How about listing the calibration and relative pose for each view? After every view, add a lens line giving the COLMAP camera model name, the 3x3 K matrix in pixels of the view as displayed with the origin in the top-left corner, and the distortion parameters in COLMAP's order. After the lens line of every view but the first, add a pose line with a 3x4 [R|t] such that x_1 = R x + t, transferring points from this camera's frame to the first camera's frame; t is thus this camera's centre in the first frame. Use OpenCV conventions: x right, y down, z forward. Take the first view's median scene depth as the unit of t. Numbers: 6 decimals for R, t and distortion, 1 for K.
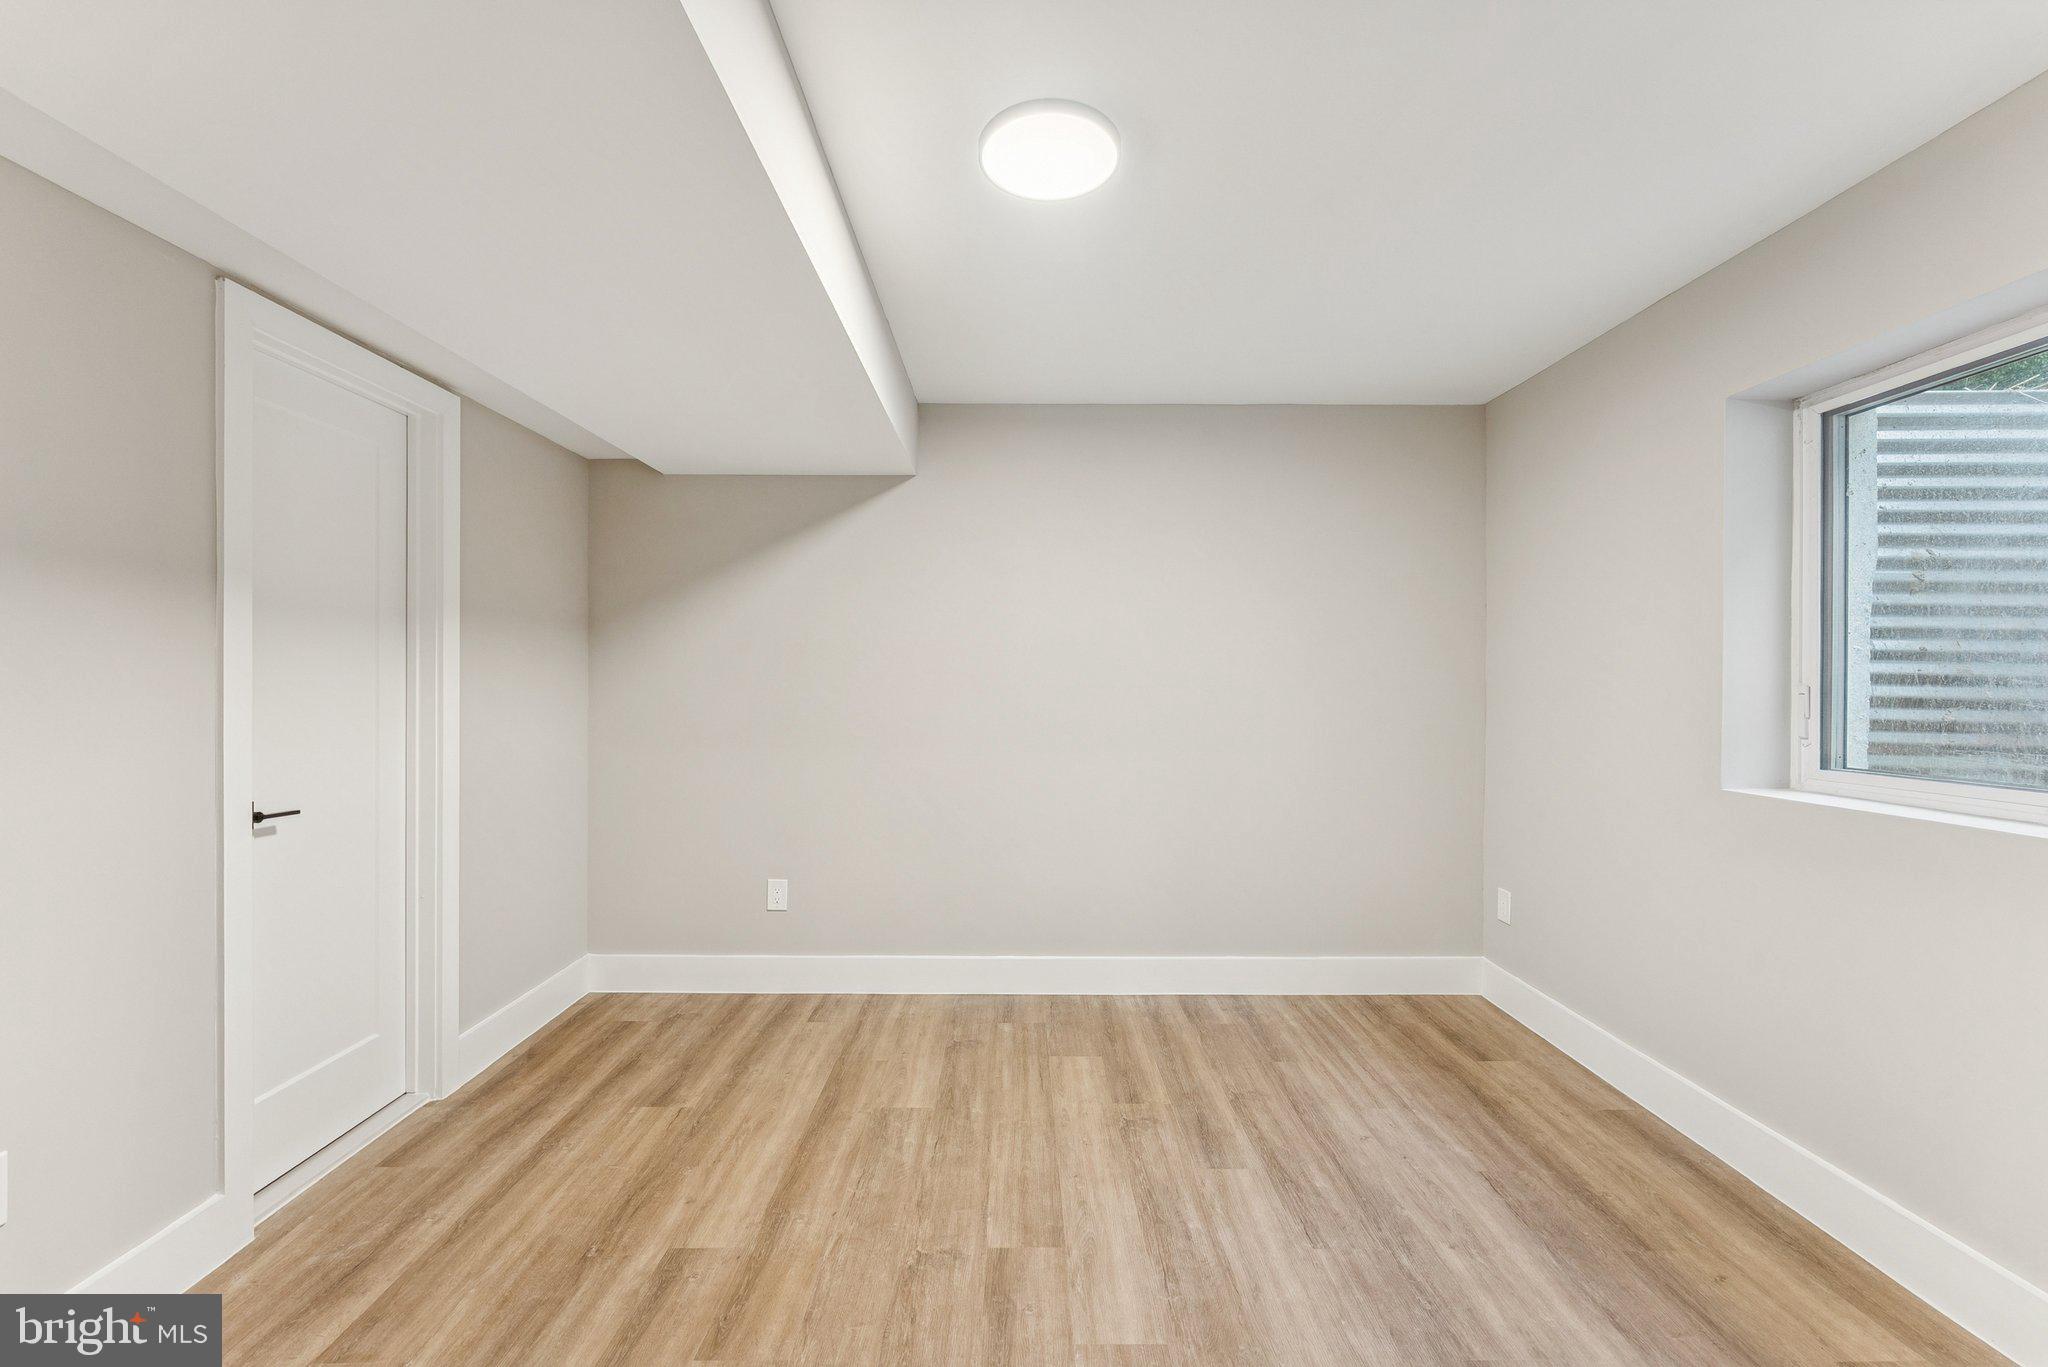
lens RADIAL K [[840.6, 0, 1004.9], [0, 840.6, 687.2], [0, 0, 1]] dist [0.000078, 0.000038]
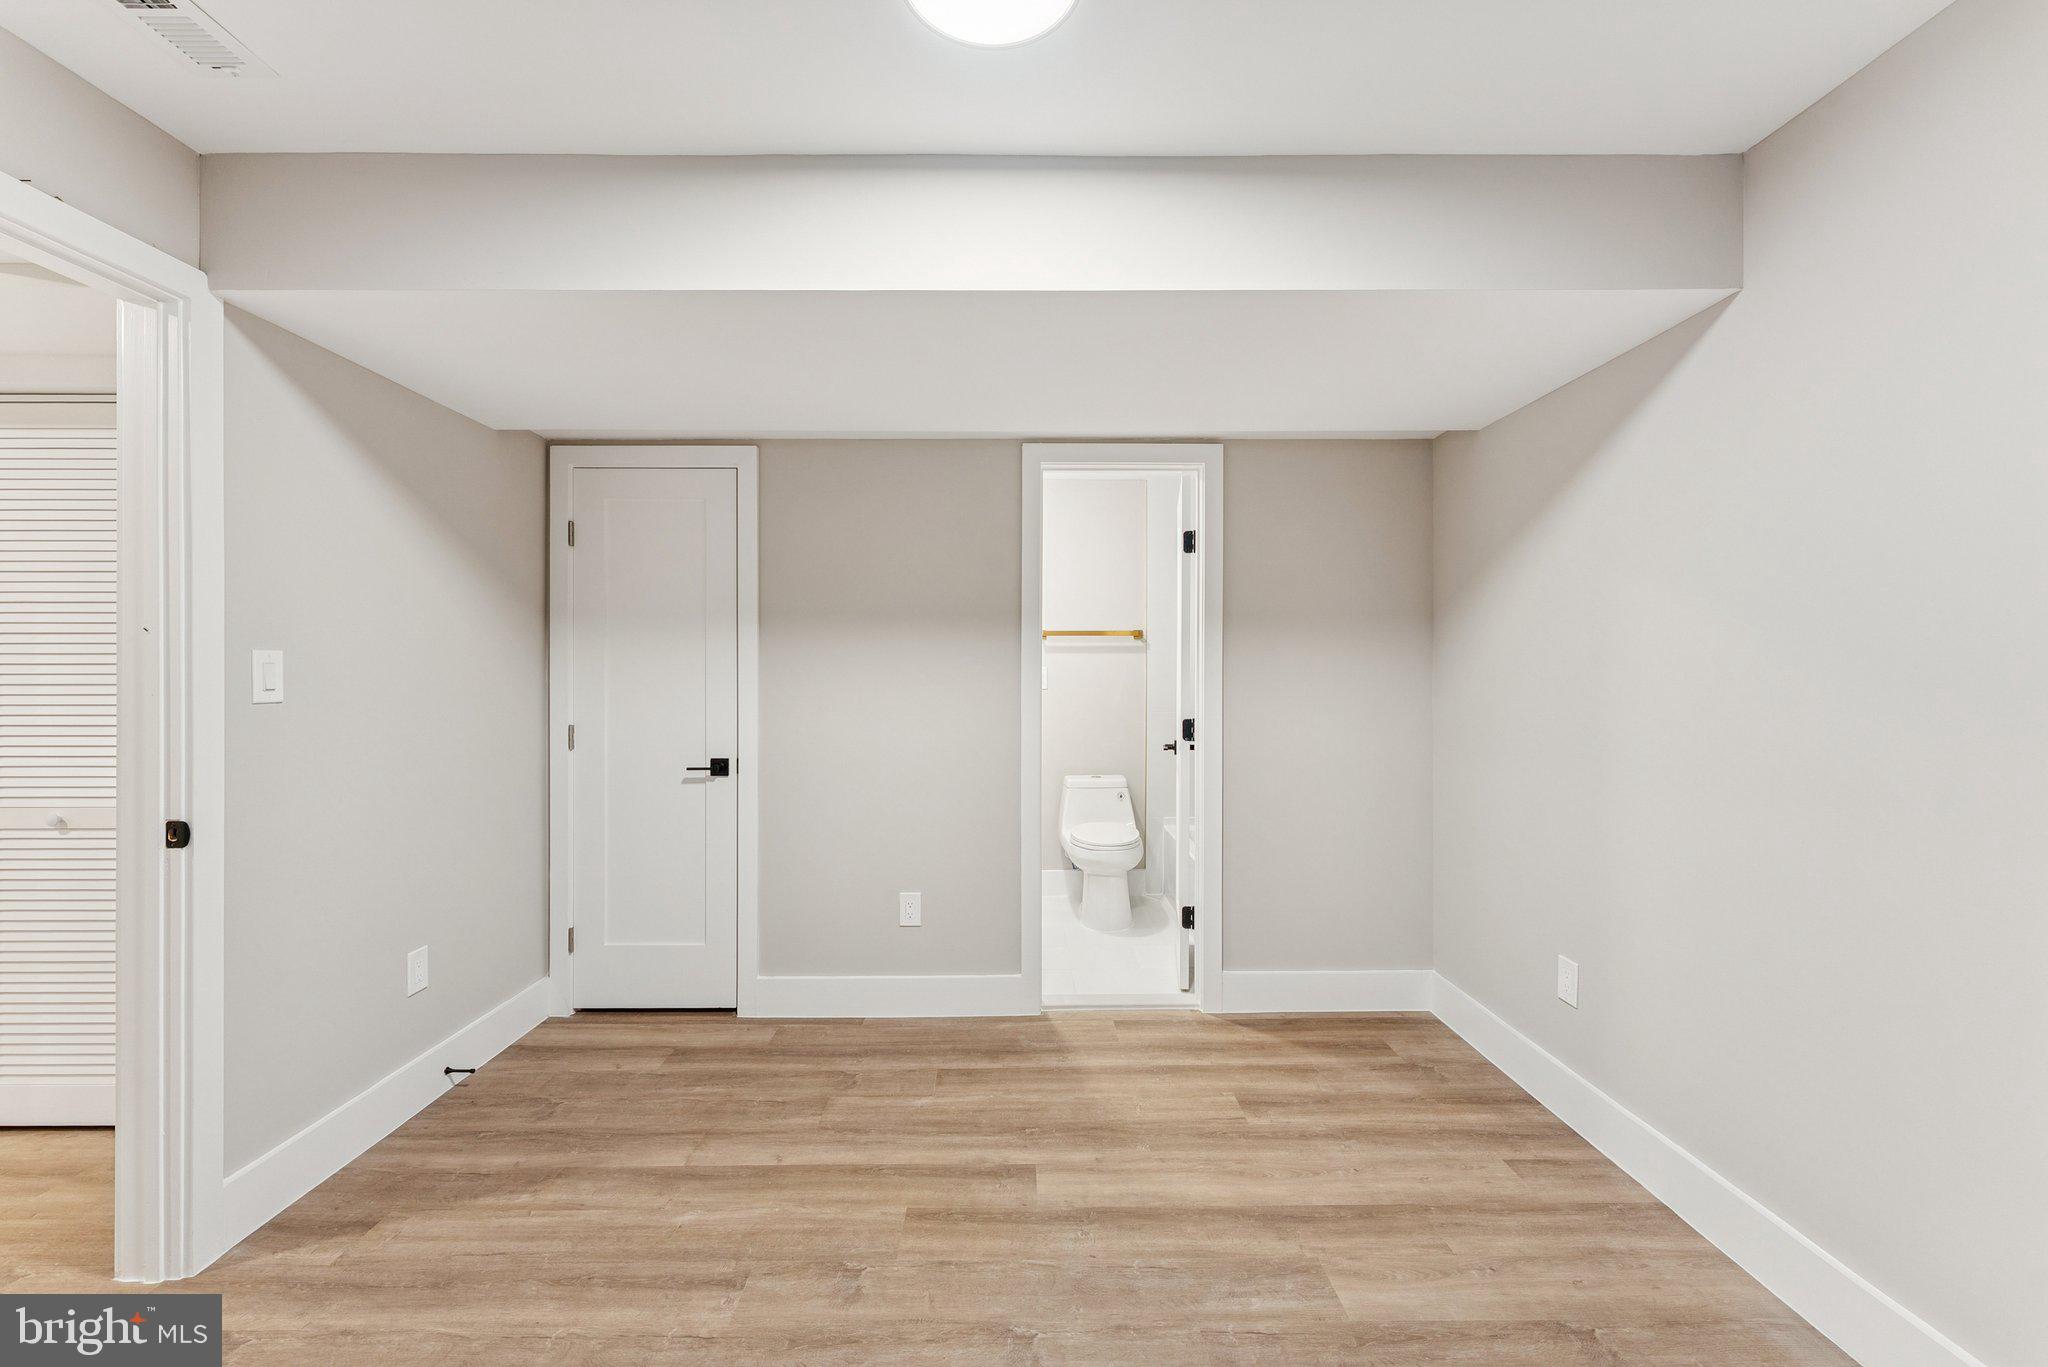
lens RADIAL K [[840.6, 0, 1004.9], [0, 840.6, 687.2], [0, 0, 1]] dist [0.000078, 0.000038]
pose [[-0.012144, 0.007261, -0.999900, 0.549848], [-0.005574, 0.999958, 0.007329, 0.012975], [0.999911, 0.005662, -0.012103, 0.731993]]
